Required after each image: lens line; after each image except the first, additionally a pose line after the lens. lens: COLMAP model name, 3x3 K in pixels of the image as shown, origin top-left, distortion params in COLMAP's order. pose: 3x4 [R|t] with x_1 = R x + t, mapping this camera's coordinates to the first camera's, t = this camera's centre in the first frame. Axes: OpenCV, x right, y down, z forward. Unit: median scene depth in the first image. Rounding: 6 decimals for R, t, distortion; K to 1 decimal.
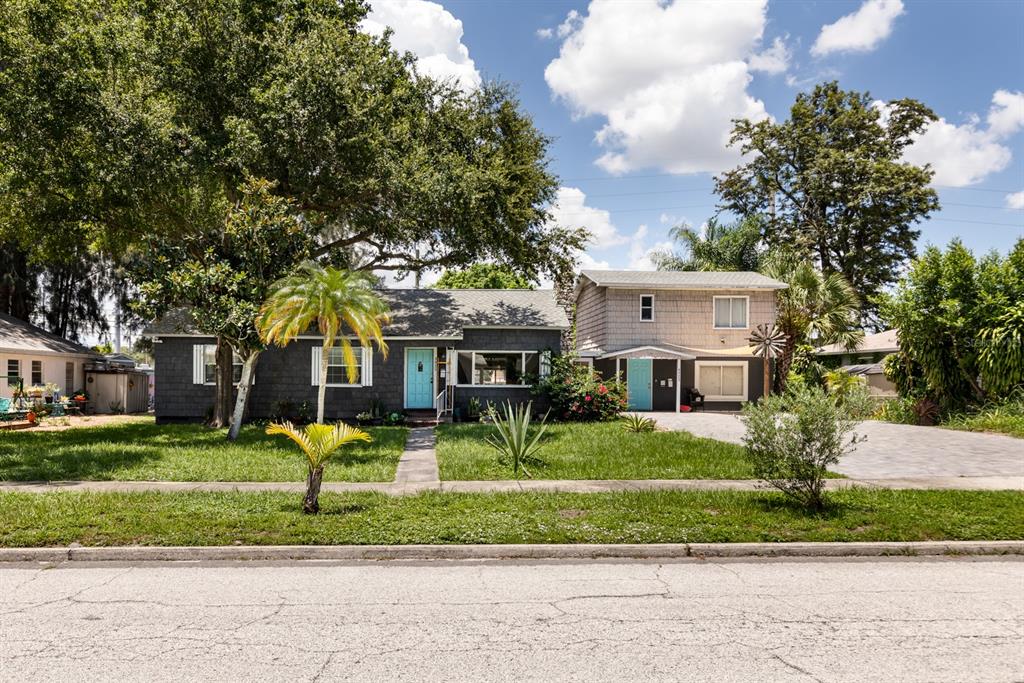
lens RADIAL K [[768.1, 0, 492.2], [0, 768.1, 379.6], [0, 0, 1]] dist [-0.015164, -0.001830]
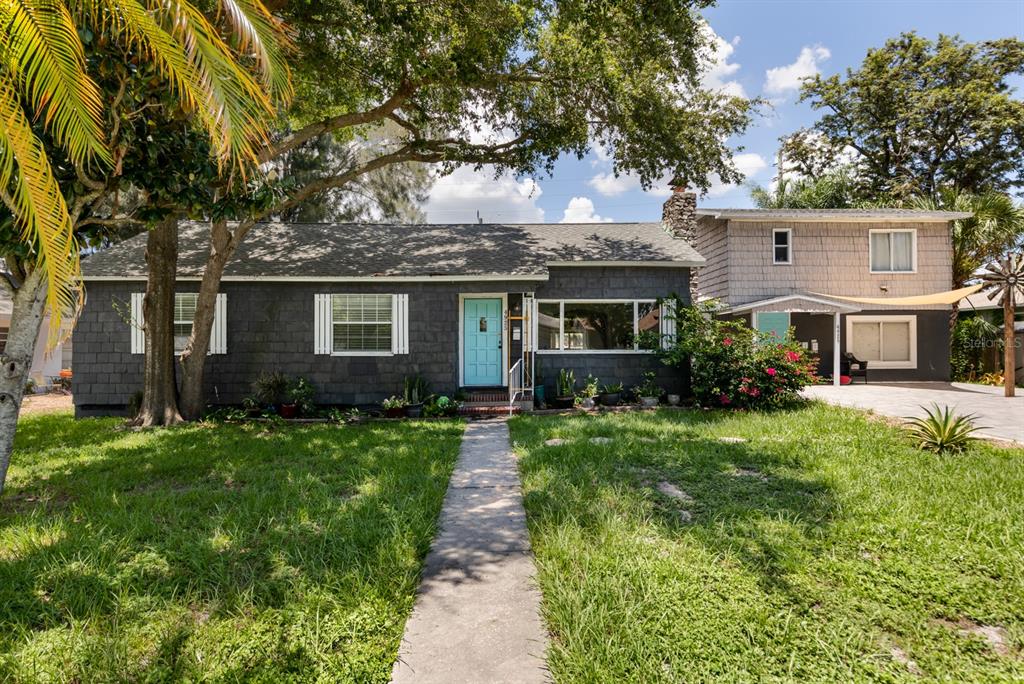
lens RADIAL K [[548.5, 0, 521.5], [0, 548.5, 342.0], [0, 0, 1]] dist [-0.005015, 0.000348]
pose [[0.999477, -0.010738, -0.030518, -0.044465], [0.010514, 0.999917, -0.007511, 0.002659], [0.030596, 0.007187, 0.999506, 0.506818]]
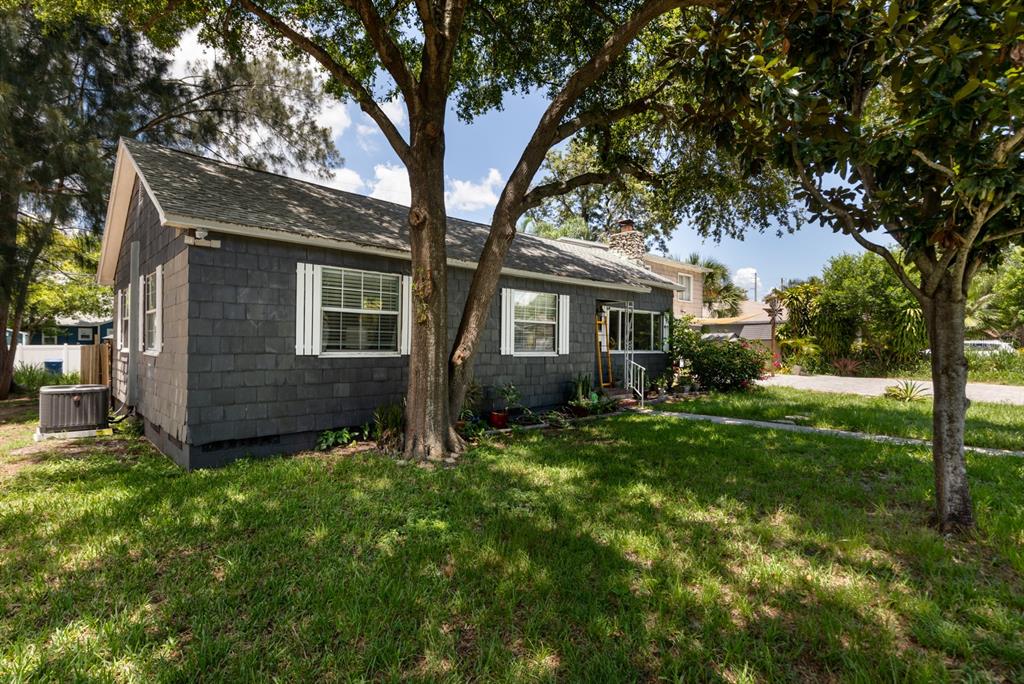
lens RADIAL K [[504.7, 0, 508.7], [0, 504.7, 343.4], [0, 0, 1]] dist [0.024599, 0.000151]
pose [[0.767132, 0.000898, 0.641489, -0.440091], [-0.001396, 0.999999, 0.000271, -0.000959], [-0.641488, -0.001103, 0.767132, 0.655264]]
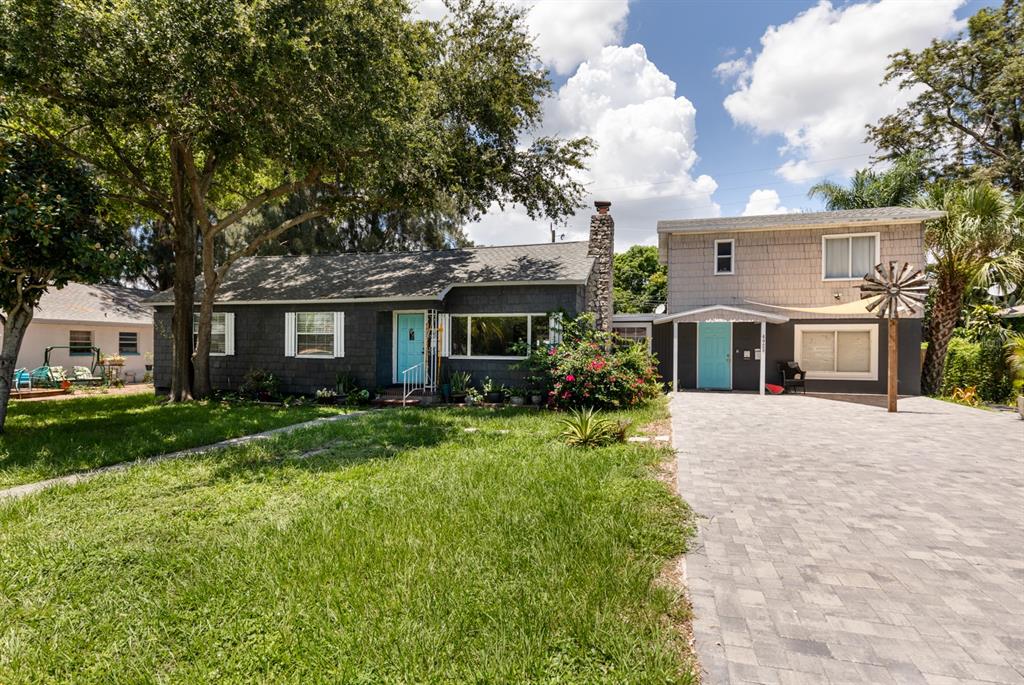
lens RADIAL K [[548.5, 0, 513.6], [0, 548.5, 346.3], [0, 0, 1]] dist [-0.005015, 0.000348]
pose [[0.940385, -0.000949, -0.340111, 0.212190], [-0.000546, 0.999991, -0.004301, -0.001032], [0.340112, 0.004230, 0.940375, 0.458584]]
